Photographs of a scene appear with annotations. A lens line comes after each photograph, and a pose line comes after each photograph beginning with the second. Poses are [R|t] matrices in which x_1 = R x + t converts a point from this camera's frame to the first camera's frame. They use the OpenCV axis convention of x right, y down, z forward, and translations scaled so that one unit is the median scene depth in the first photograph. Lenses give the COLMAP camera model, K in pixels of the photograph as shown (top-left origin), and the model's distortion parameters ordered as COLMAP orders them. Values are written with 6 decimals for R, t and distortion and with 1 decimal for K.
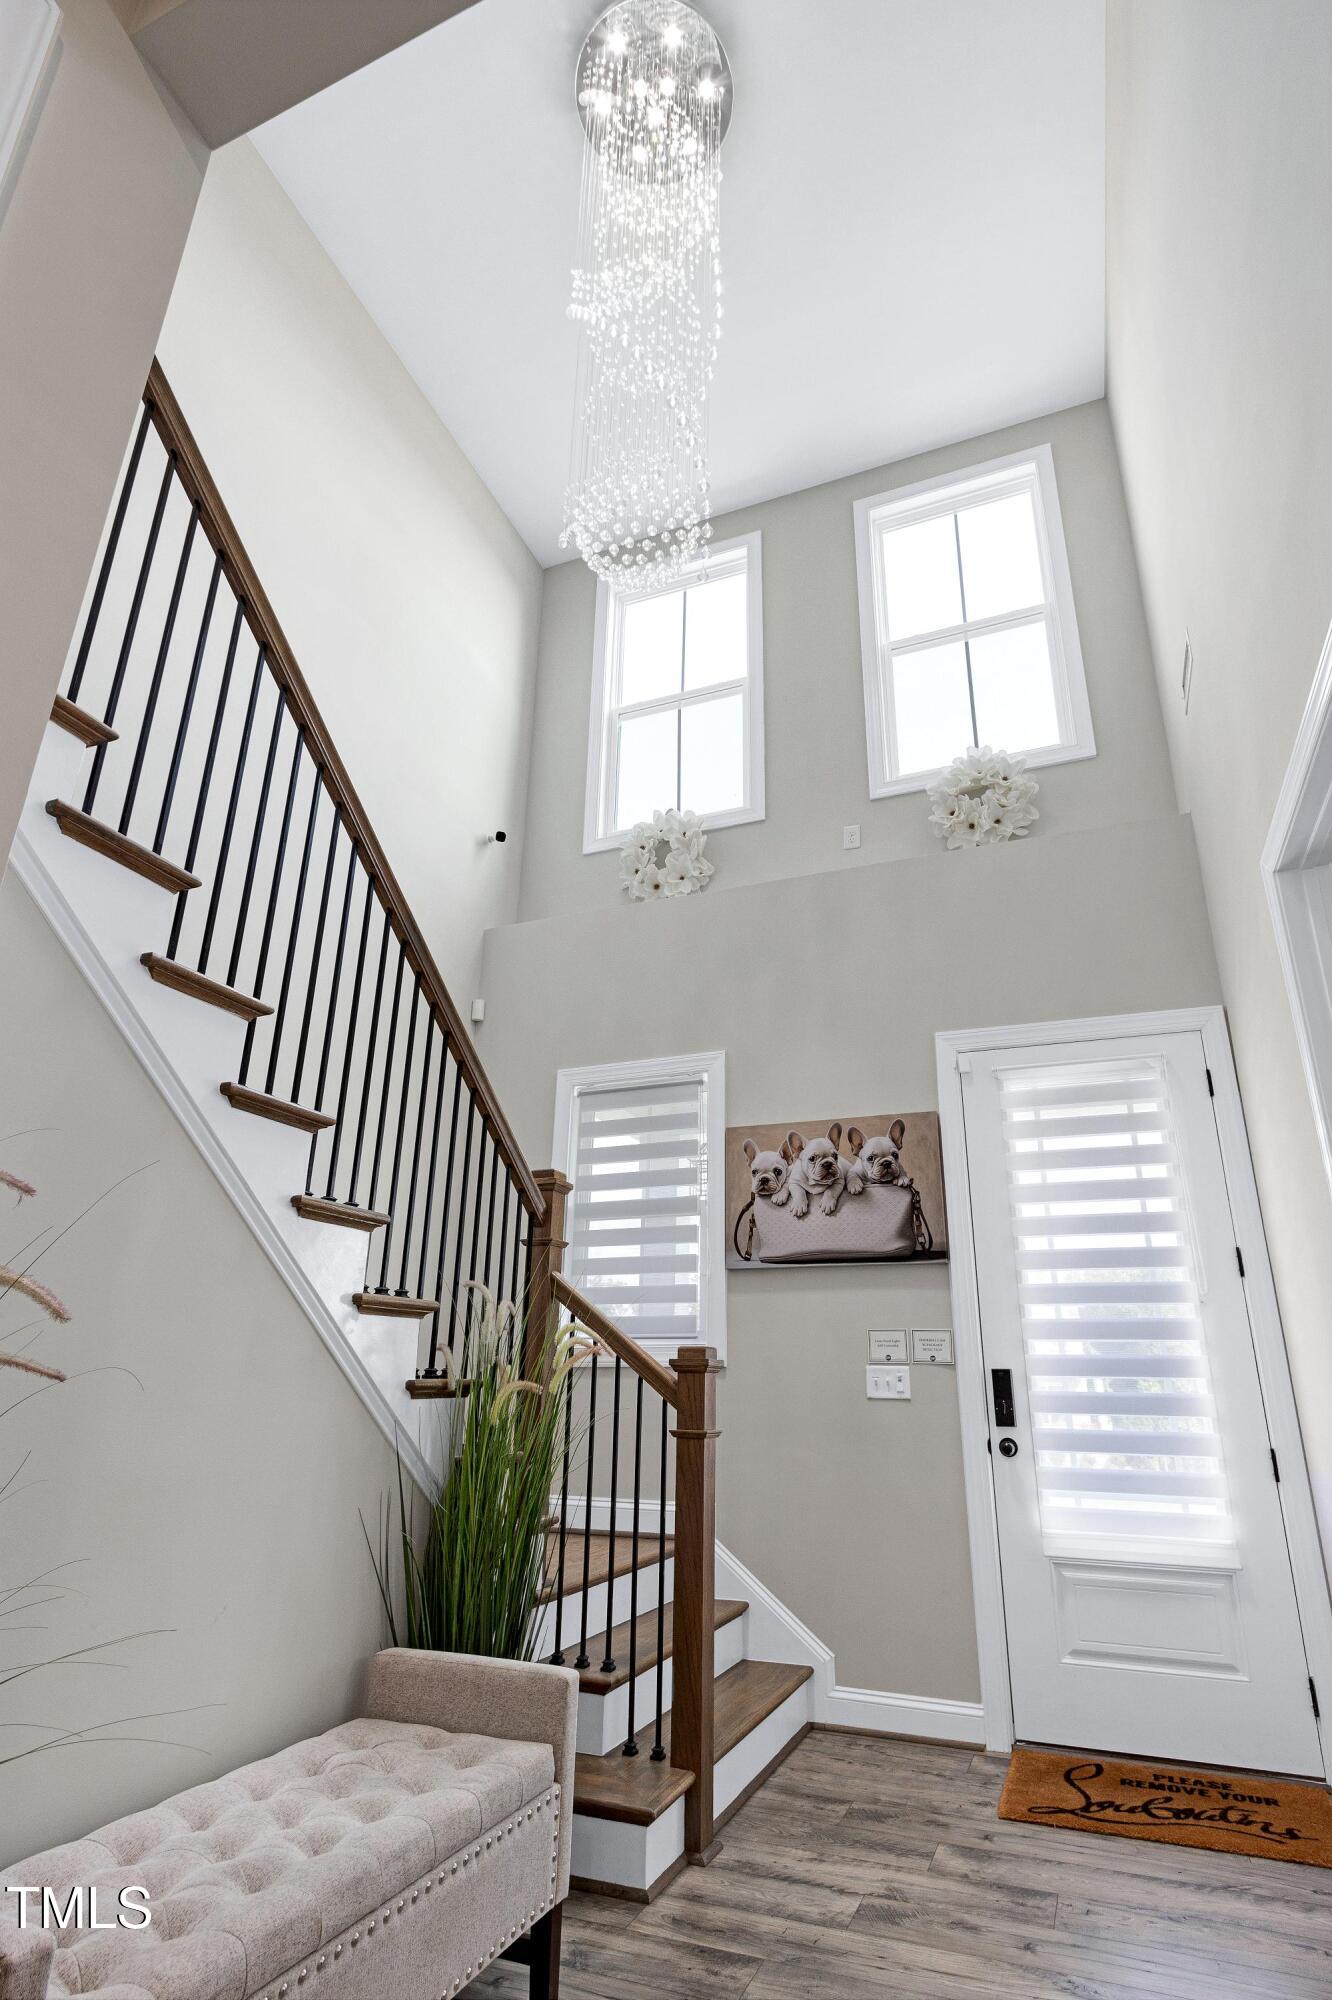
lens RADIAL K [[1018.3, 0, 687.2], [0, 1018.3, 1020.6], [0, 0, 1]] dist [0.011252, -0.008332]
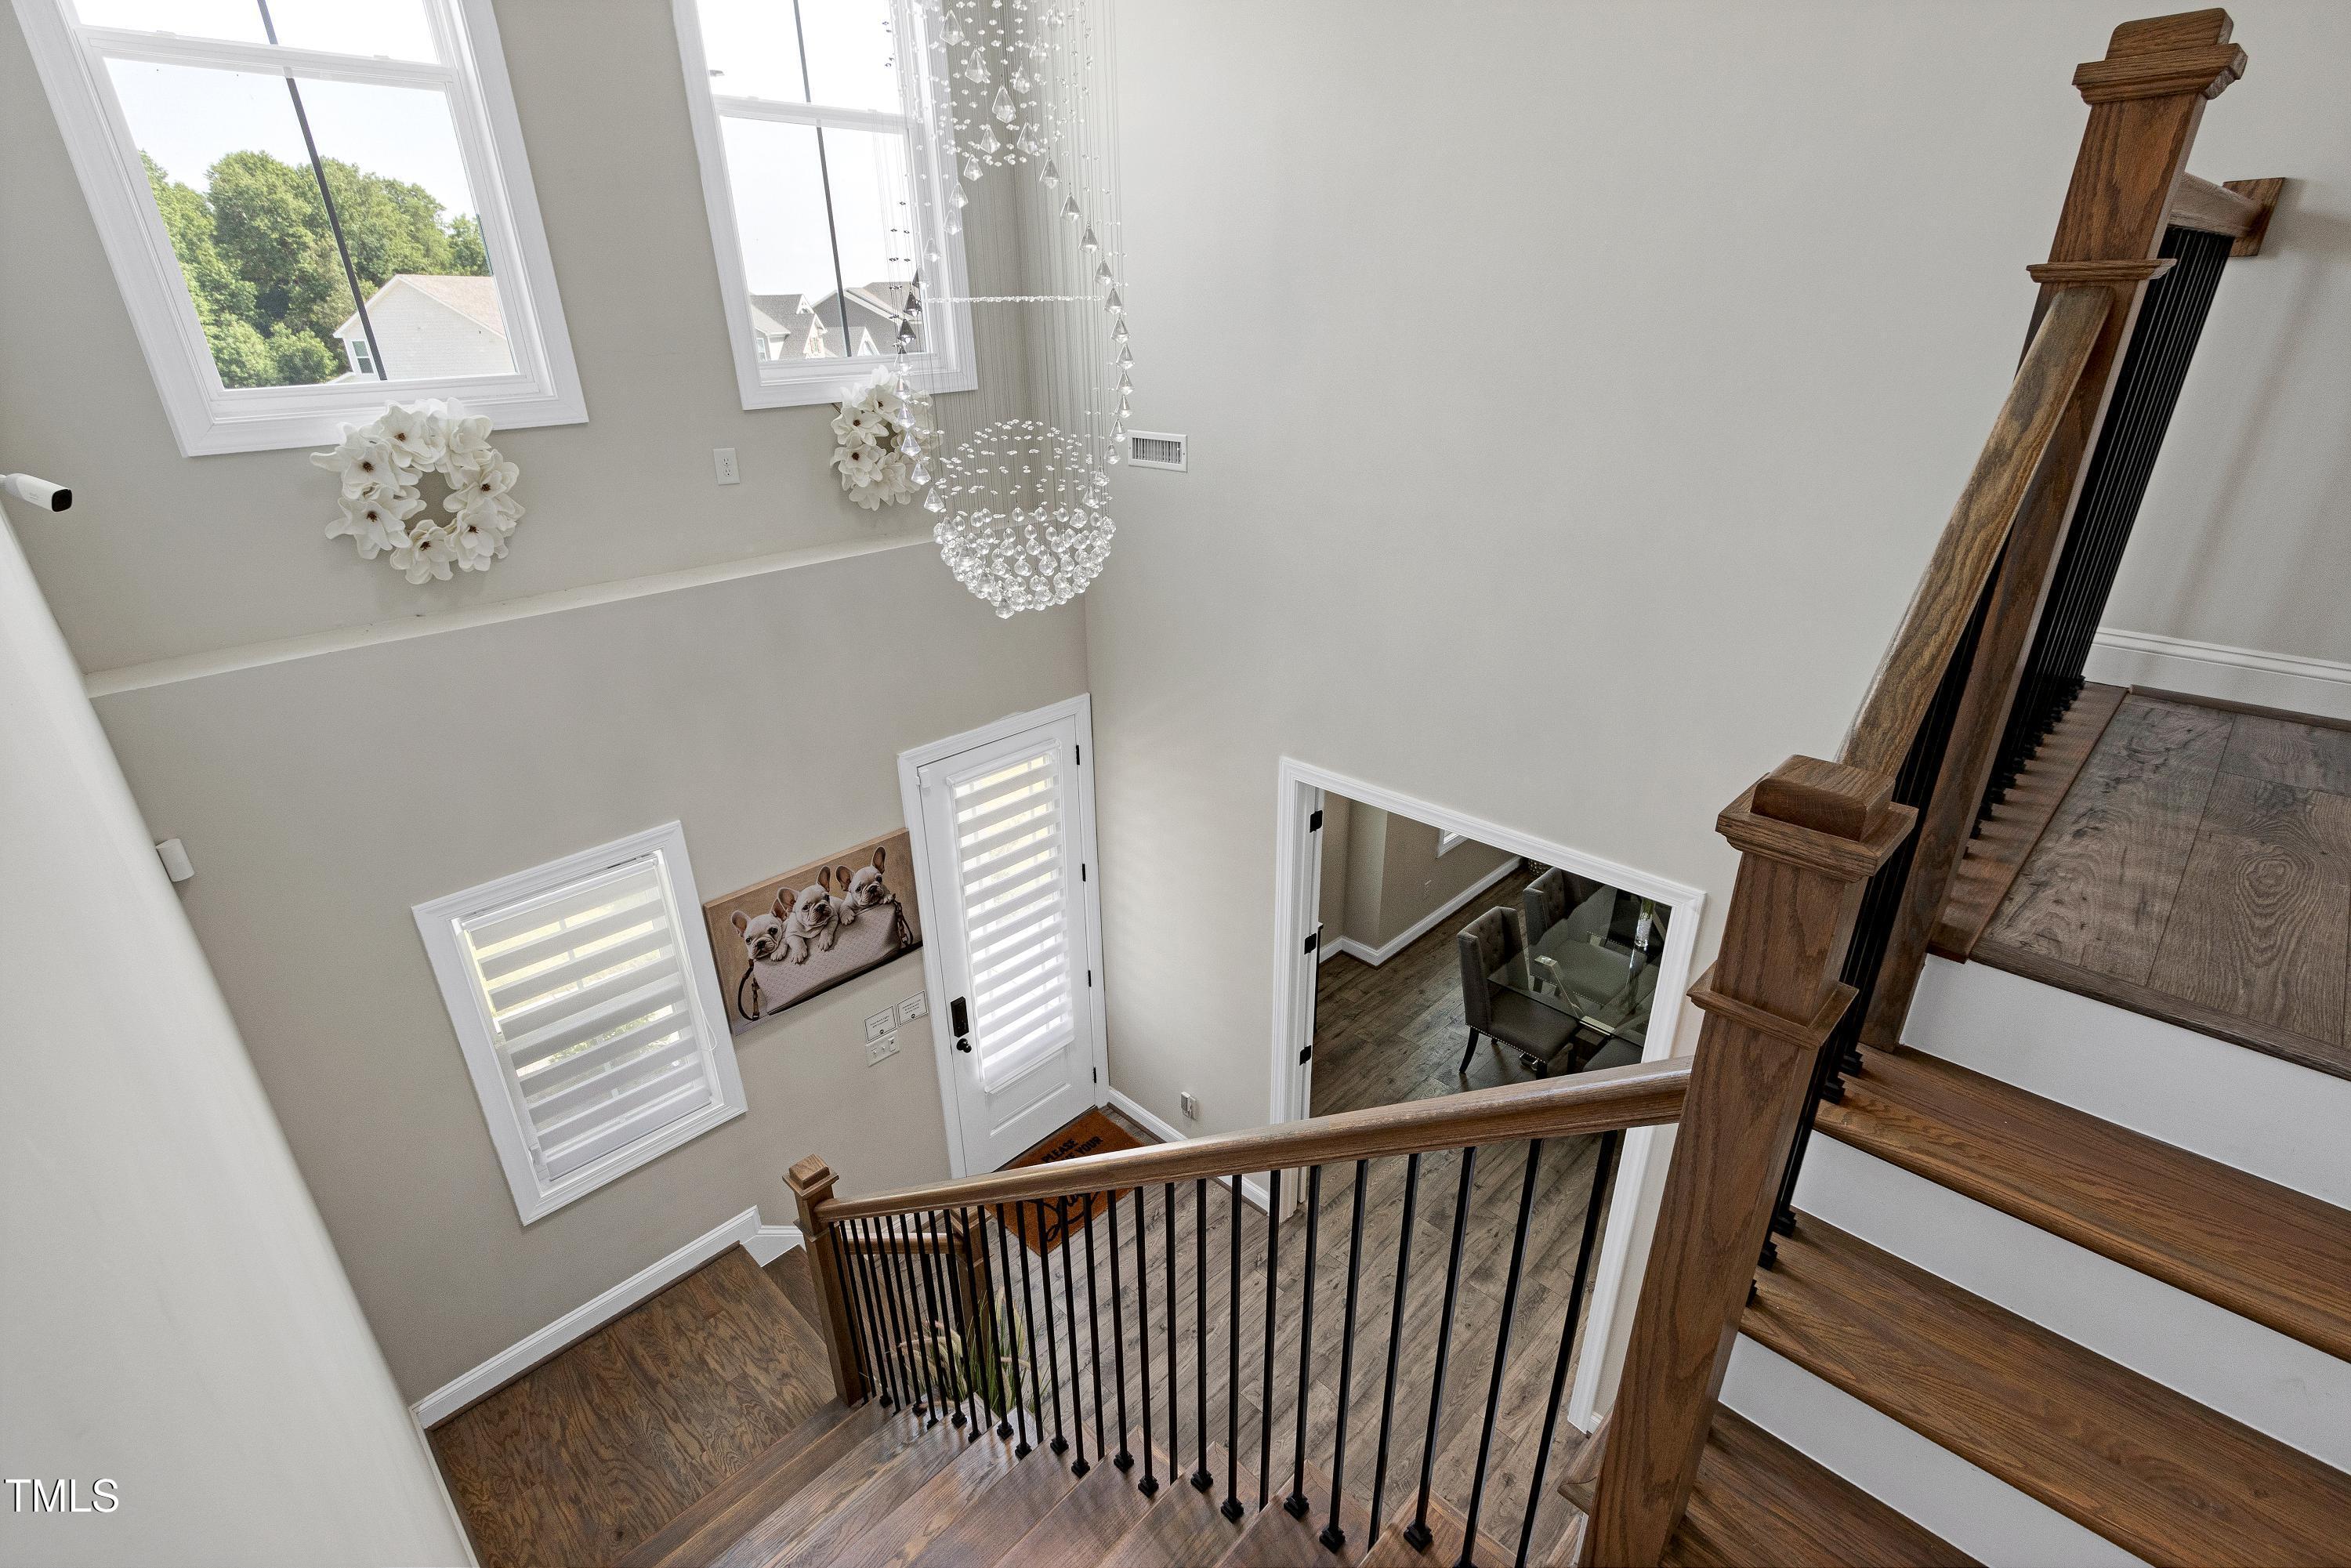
lens RADIAL K [[1102.8, 0, 1166.7], [0, 1102.8, 836.9], [0, 0, 1]] dist [0.006623, -0.000136]
pose [[0.385348, -0.430222, 0.816343, -0.651763], [-0.294923, 0.780844, 0.550730, -0.678226], [-0.874372, -0.452981, 0.174014, 0.615515]]
